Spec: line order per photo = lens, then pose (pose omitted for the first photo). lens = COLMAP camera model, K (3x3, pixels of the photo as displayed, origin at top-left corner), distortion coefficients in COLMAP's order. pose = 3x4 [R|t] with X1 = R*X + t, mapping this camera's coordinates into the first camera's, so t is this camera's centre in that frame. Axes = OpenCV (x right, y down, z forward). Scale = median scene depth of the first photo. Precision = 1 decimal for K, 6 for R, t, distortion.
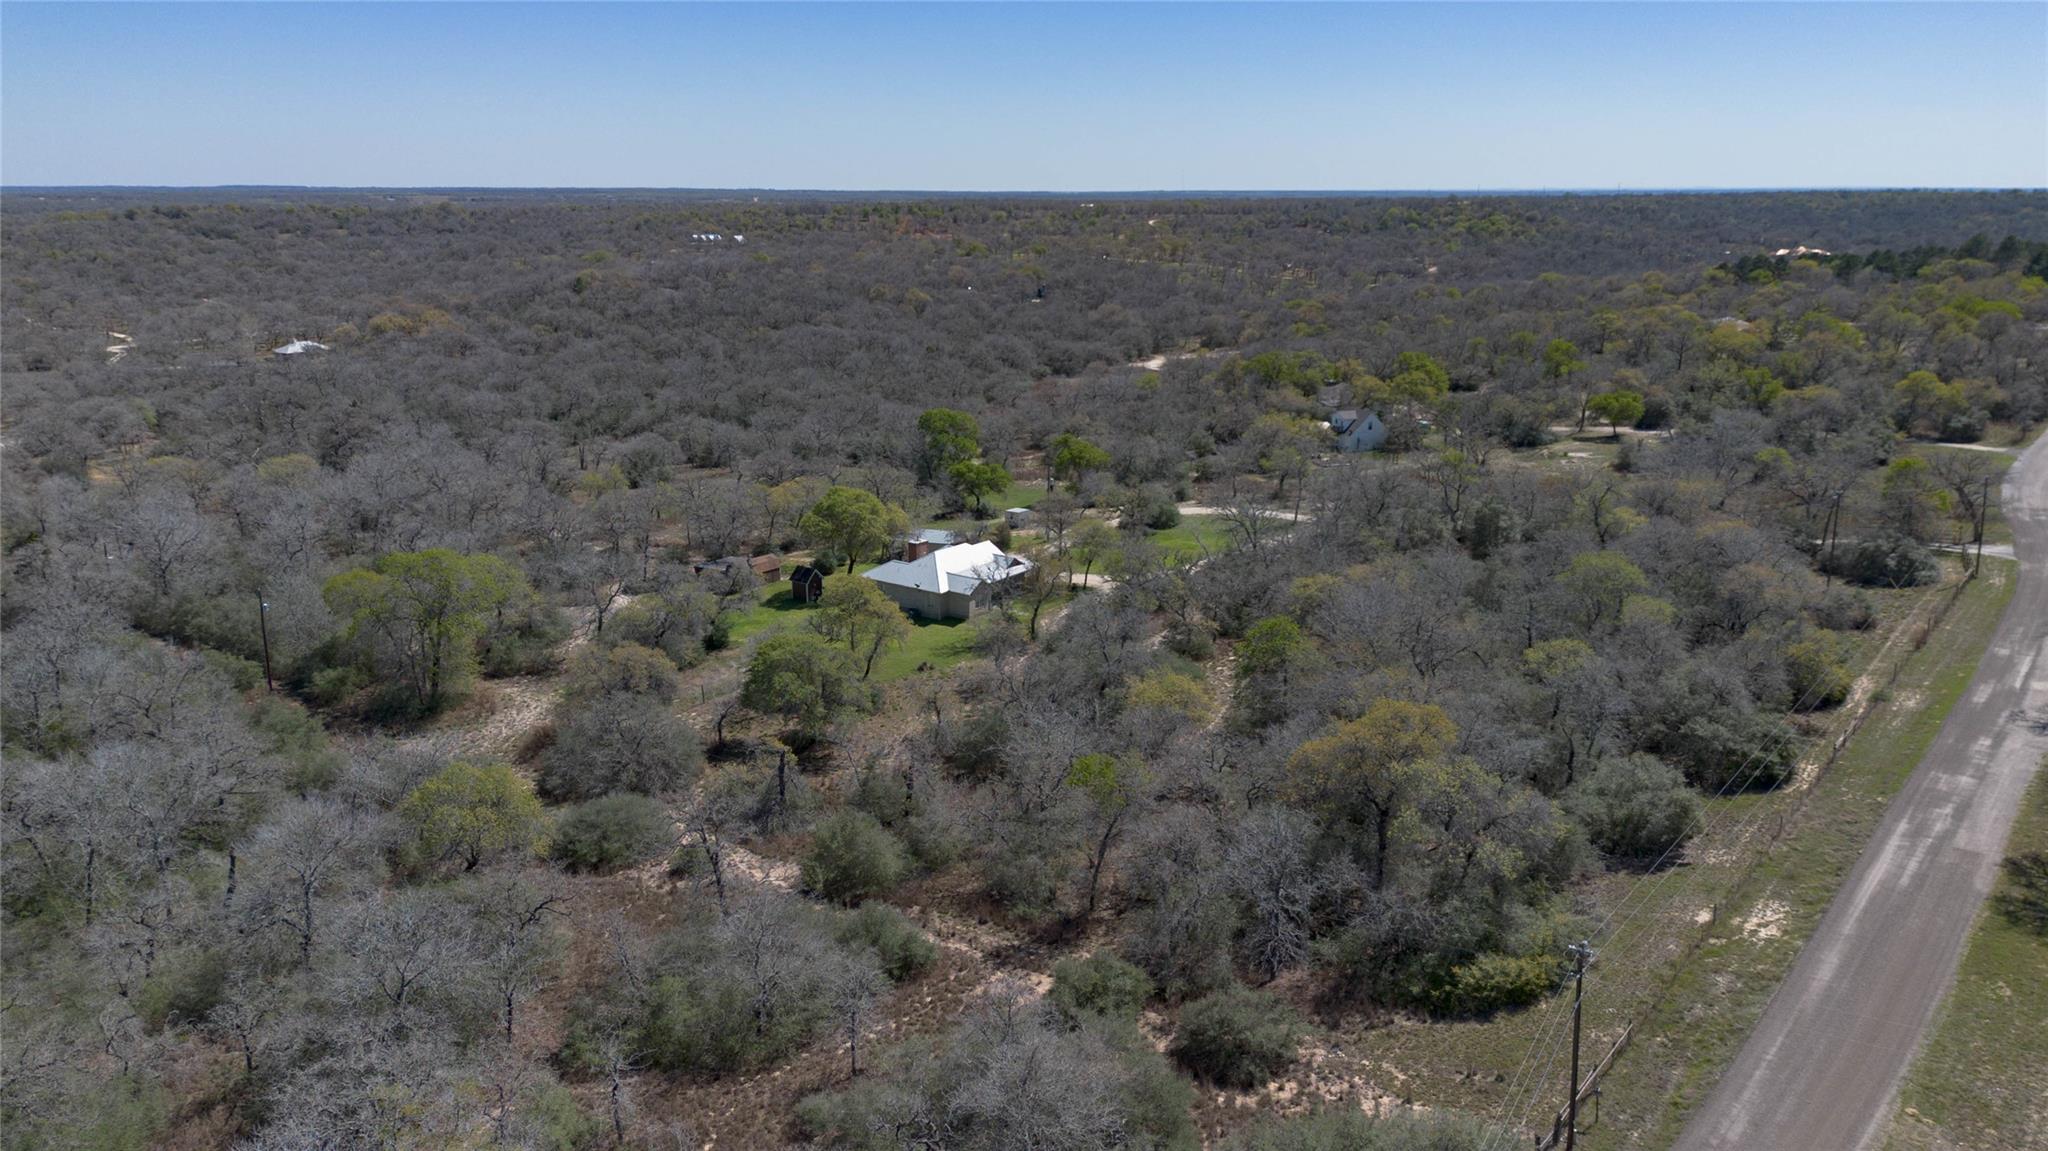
lens RADIAL K [[1555.1, 0, 1024.0], [0, 1555.1, 575.5], [0, 0, 1]] dist [0.056187, -0.075906]
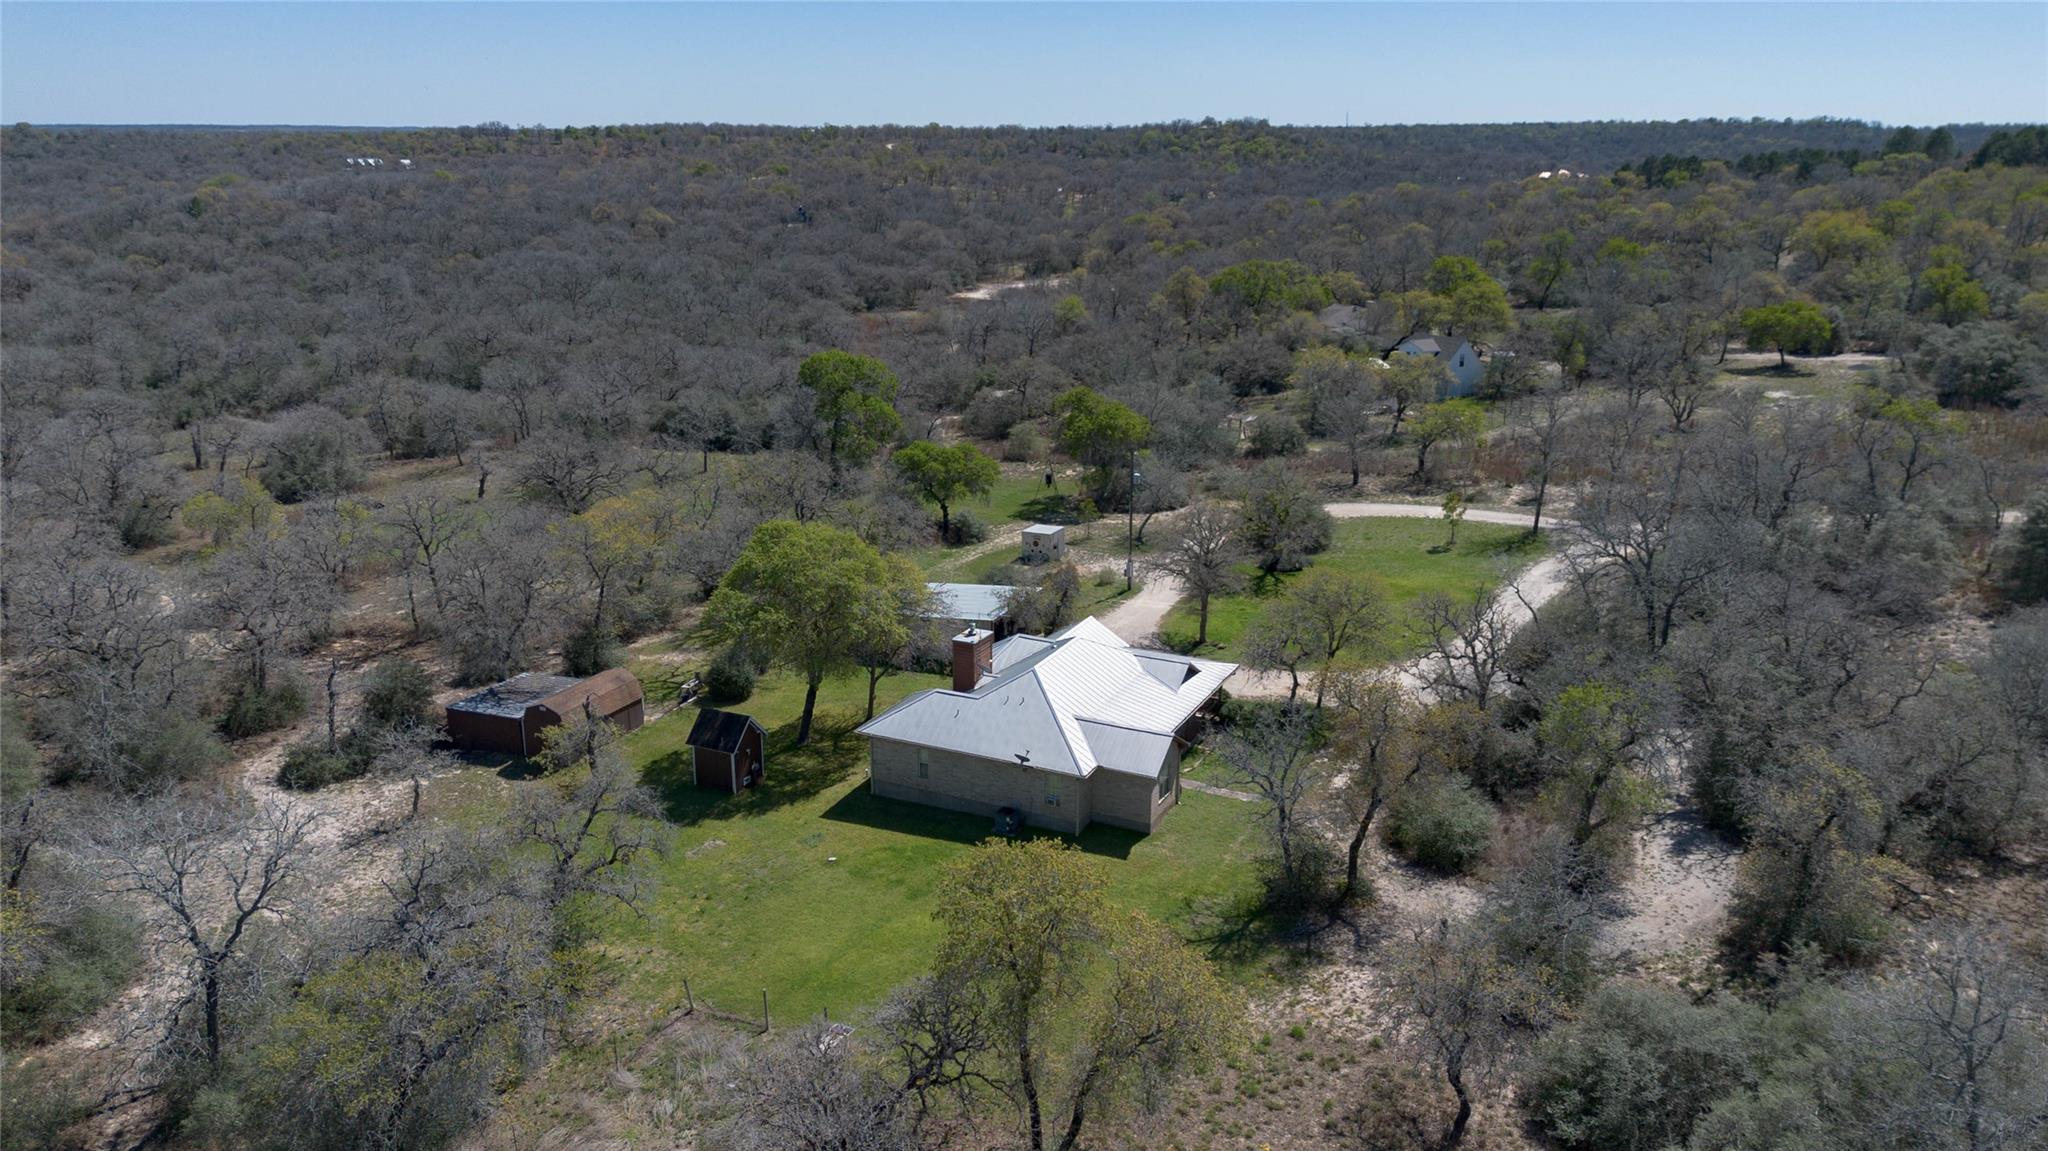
lens RADIAL K [[1555.1, 0, 1024.0], [0, 1555.1, 575.5], [0, 0, 1]] dist [0.056187, -0.075906]
pose [[0.981003, -0.053070, 0.186594, -0.058101], [0.046816, 0.998189, 0.037769, -0.023732], [-0.188261, -0.028316, 0.981711, 0.233844]]
